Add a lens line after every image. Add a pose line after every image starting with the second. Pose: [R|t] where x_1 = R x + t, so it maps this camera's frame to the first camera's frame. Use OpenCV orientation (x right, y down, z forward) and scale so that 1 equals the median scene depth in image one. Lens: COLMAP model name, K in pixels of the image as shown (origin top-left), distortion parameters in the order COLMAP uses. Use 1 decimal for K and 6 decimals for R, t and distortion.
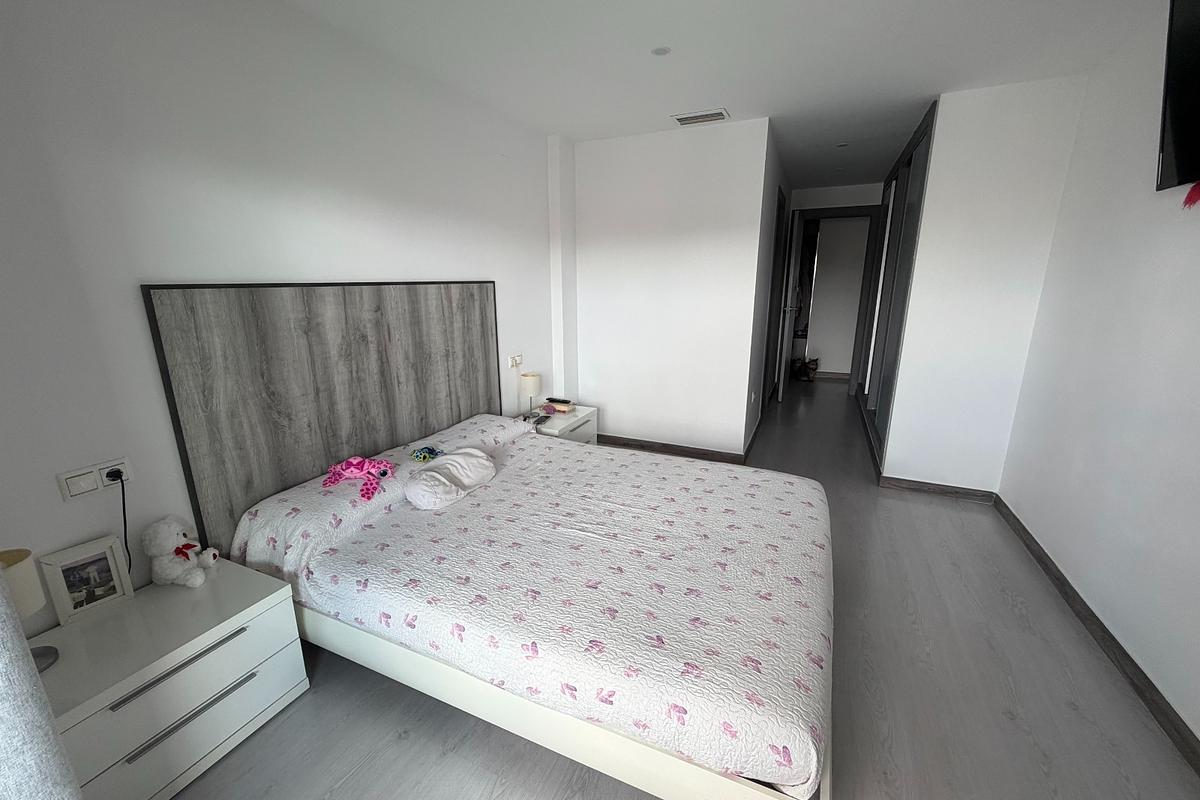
lens RADIAL K [[477.4, 0, 599.5], [0, 477.4, 401.4], [0, 0, 1]] dist [0.000855, -0.000360]
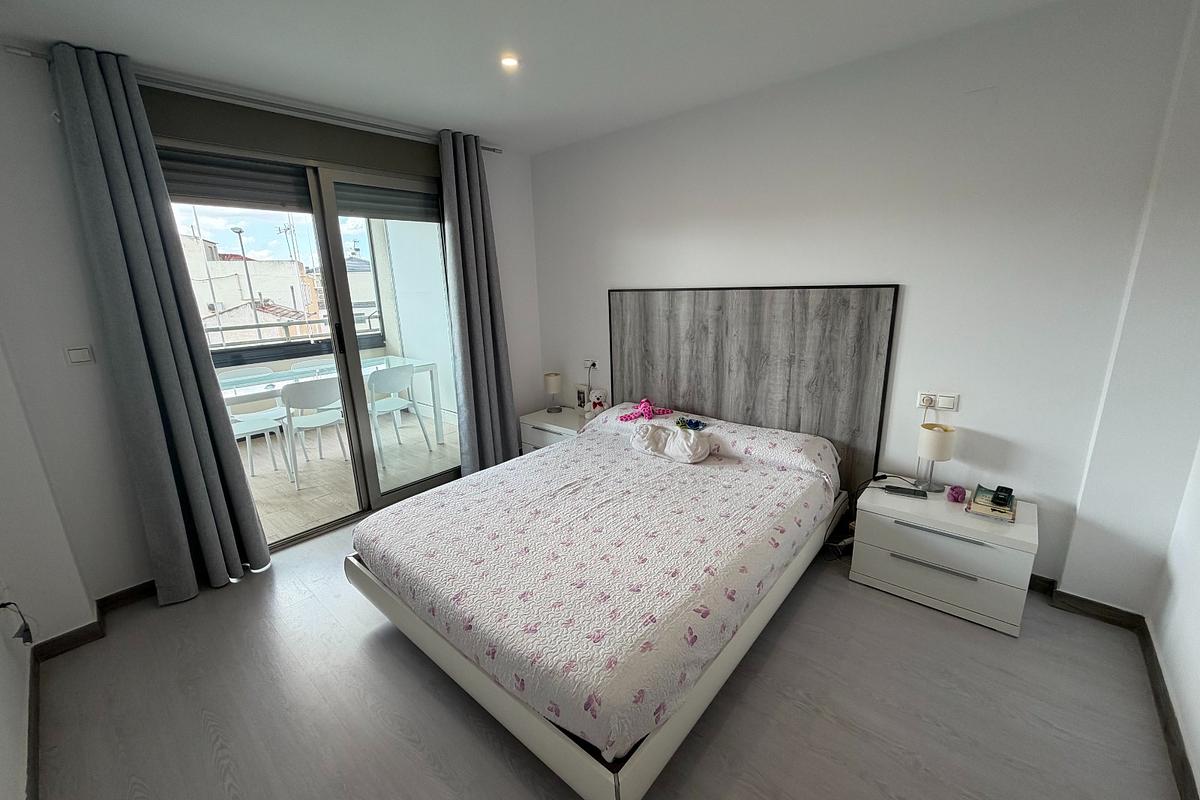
lens RADIAL K [[477.4, 0, 599.1], [0, 477.4, 398.5], [0, 0, 1]] dist [0.000855, -0.000360]
pose [[-0.277384, 0.239199, -0.930506, 0.872206], [-0.211579, 0.929526, 0.302019, -0.286421], [0.937173, 0.280651, -0.207226, 1.026716]]
